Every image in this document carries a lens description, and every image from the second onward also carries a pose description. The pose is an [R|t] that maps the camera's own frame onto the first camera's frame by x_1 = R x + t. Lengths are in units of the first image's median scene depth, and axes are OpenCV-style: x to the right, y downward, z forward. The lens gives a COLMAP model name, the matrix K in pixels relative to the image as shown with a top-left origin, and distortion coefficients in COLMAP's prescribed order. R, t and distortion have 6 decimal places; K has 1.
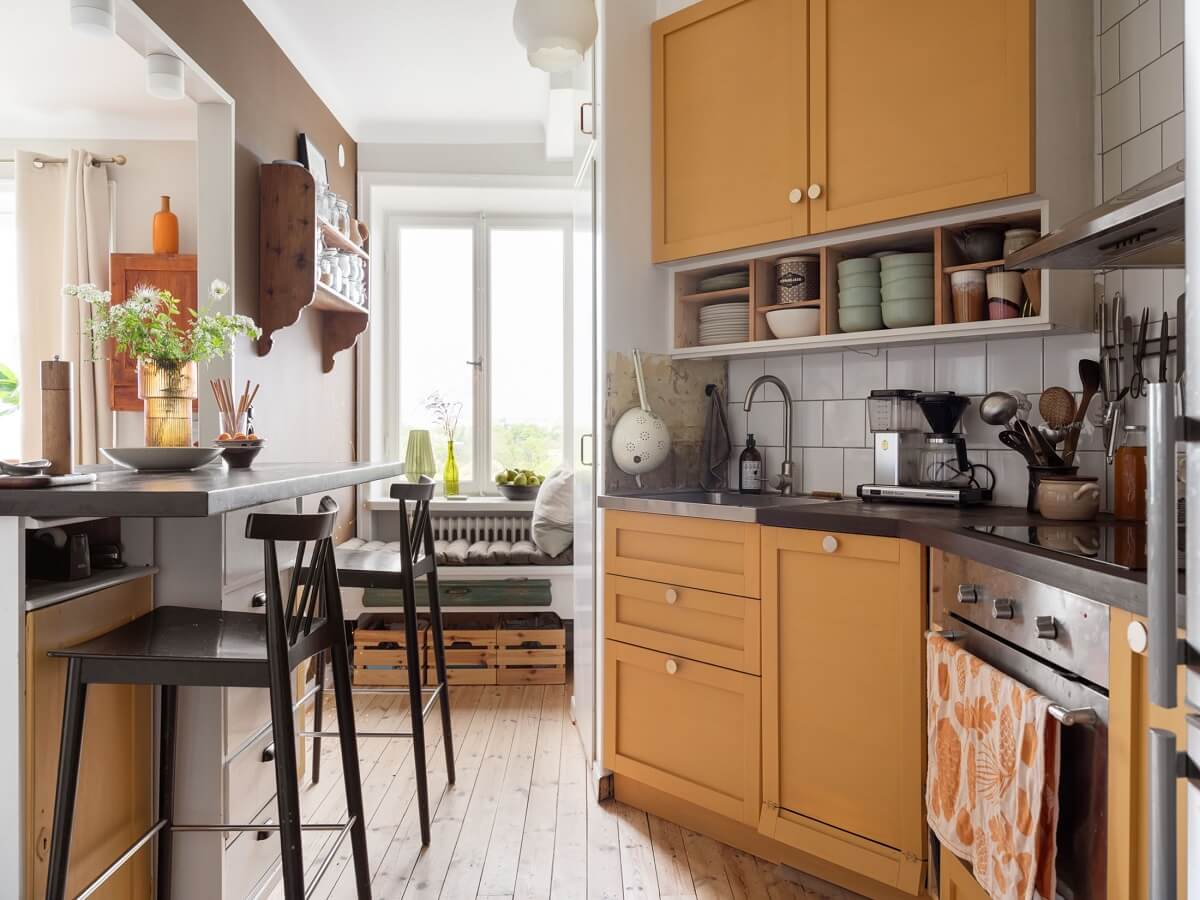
lens RADIAL K [[905.5, 0, 602.0], [0, 905.5, 443.1], [0, 0, 1]] dist [-0.002963, 0.006900]
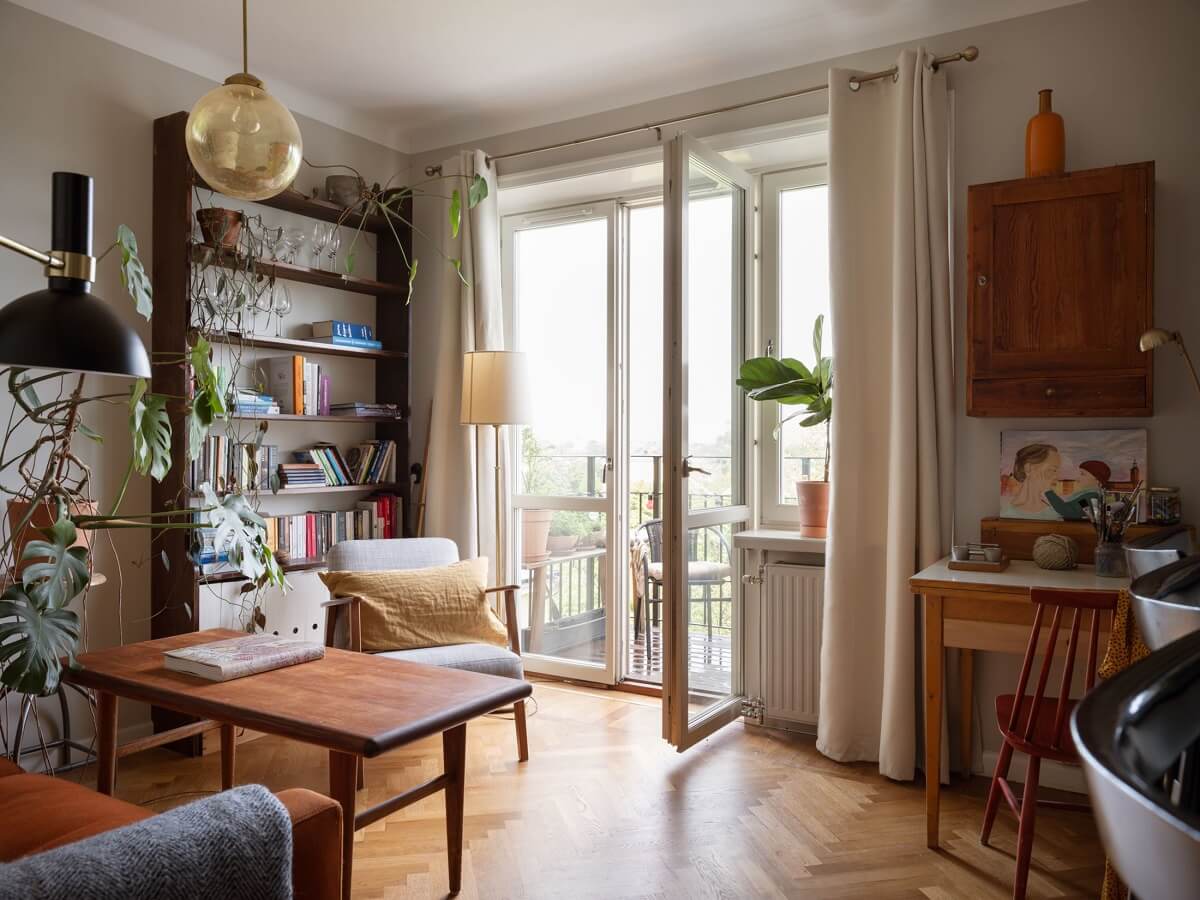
lens RADIAL K [[905.5, 0, 596.8], [0, 905.5, 458.2], [0, 0, 1]] dist [-0.002963, 0.006900]
pose [[0.835437, 0.006851, -0.549543, -0.592539], [-0.006620, 0.999975, 0.002403, -0.006587], [0.549546, 0.001631, 0.835462, 0.408604]]
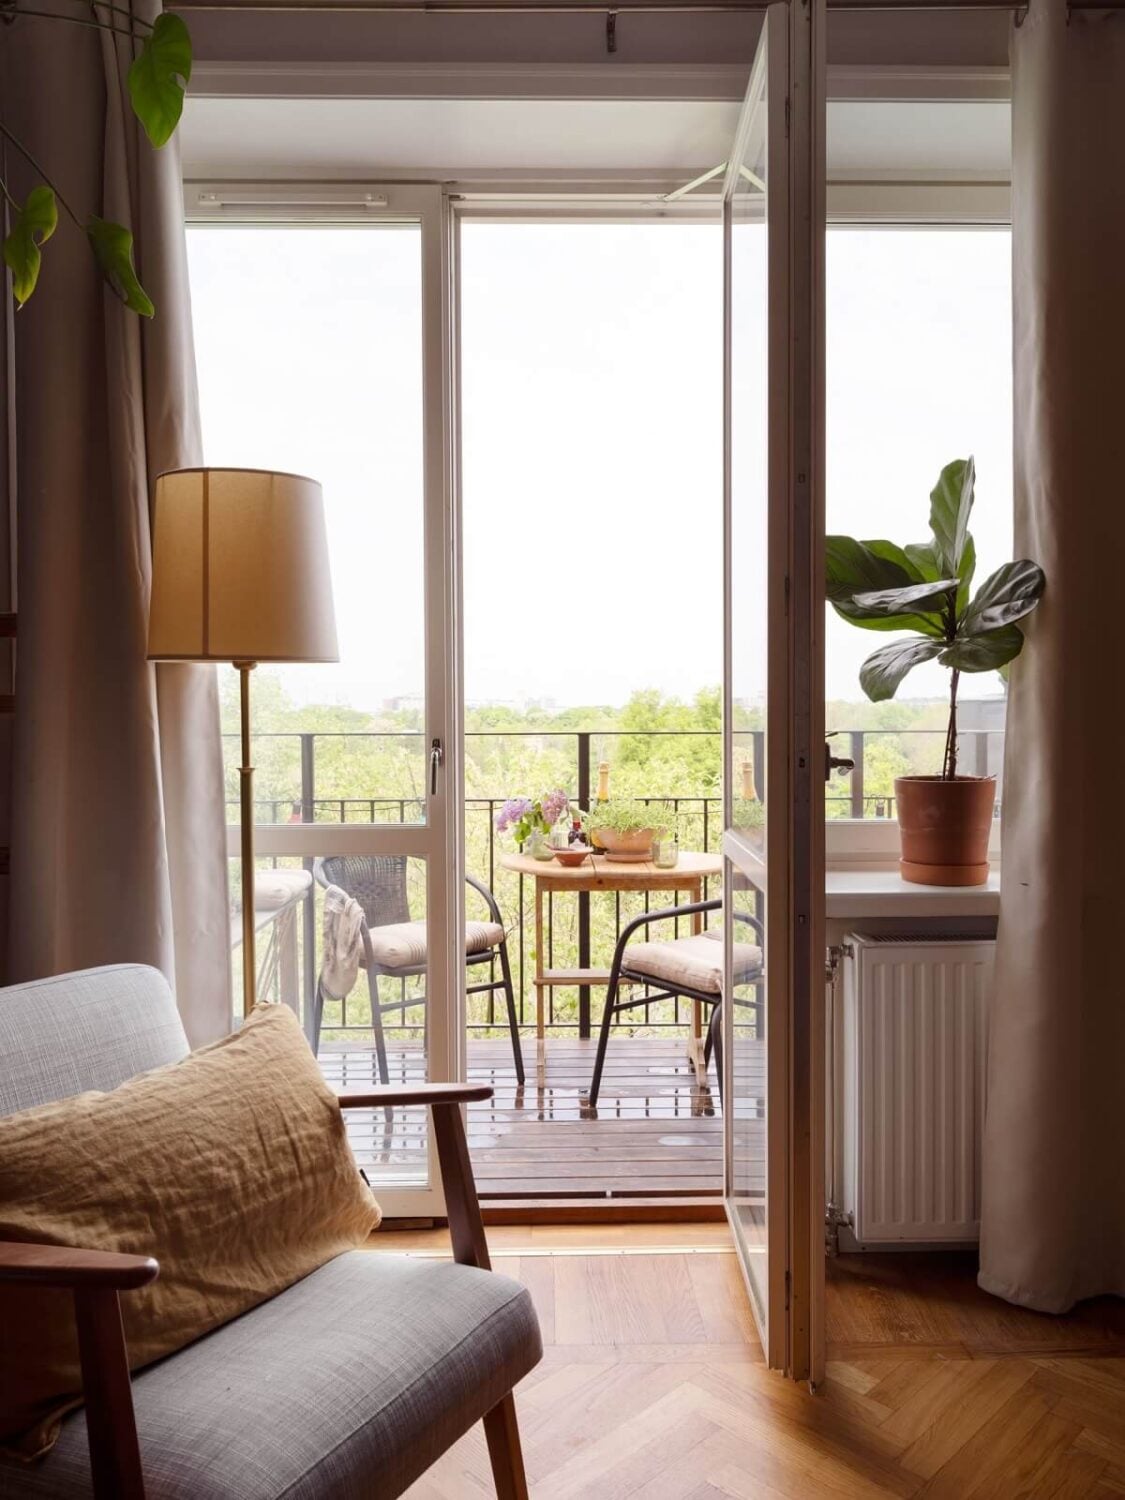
lens RADIAL K [[1131.9, 0, 570.6], [0, 1131.9, 745.2], [0, 0, 1]] dist [-0.002963, 0.006900]
pose [[0.999977, -0.006397, 0.002347, -1.261566], [0.006372, 0.999925, 0.010464, -0.008594], [-0.002413, -0.010449, 0.999942, 0.775758]]
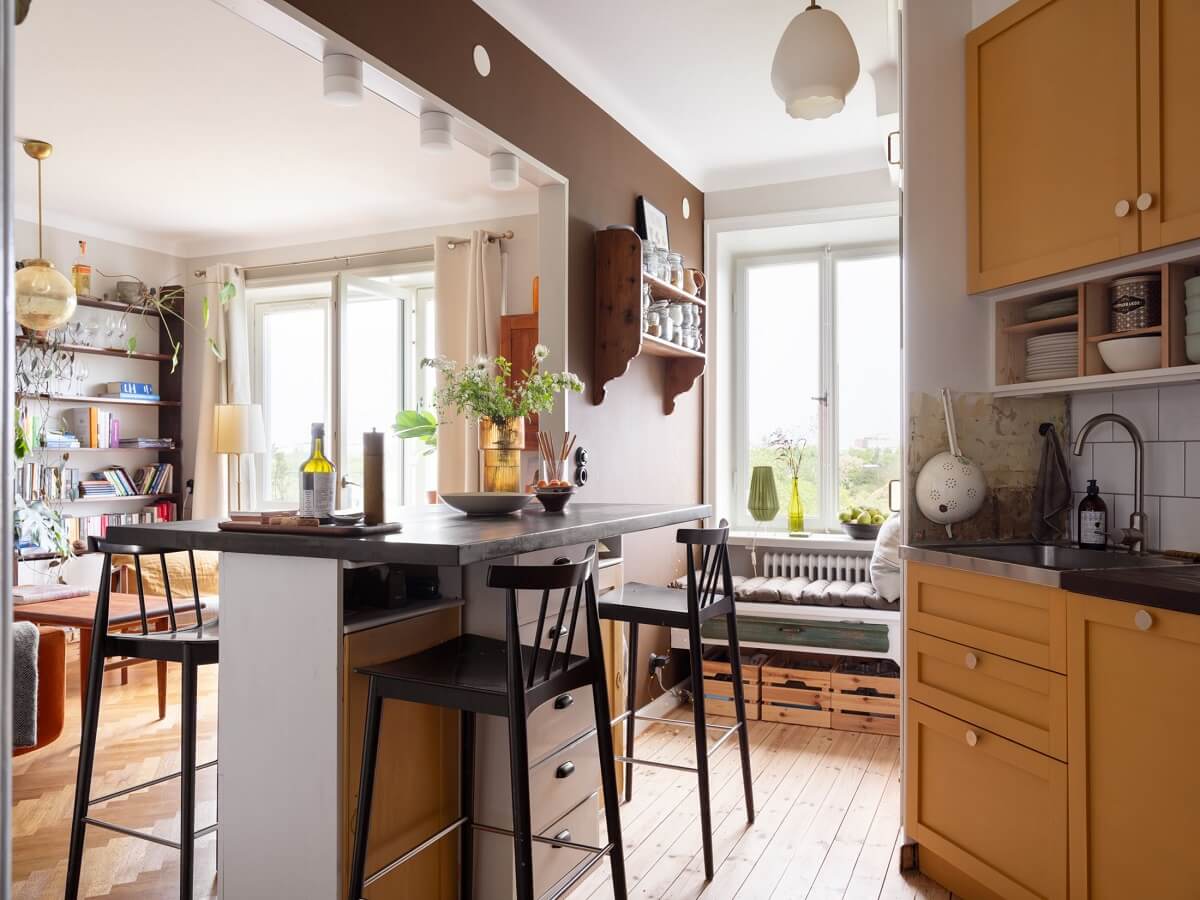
lens RADIAL K [[905.5, 0, 603.6], [0, 905.5, 457.4], [0, 0, 1]] dist [-0.002963, 0.006900]
pose [[0.901059, -0.004158, -0.433677, 0.121920], [0.000422, 0.999962, -0.008710, -0.025143], [0.433697, 0.007665, 0.901026, 0.010938]]
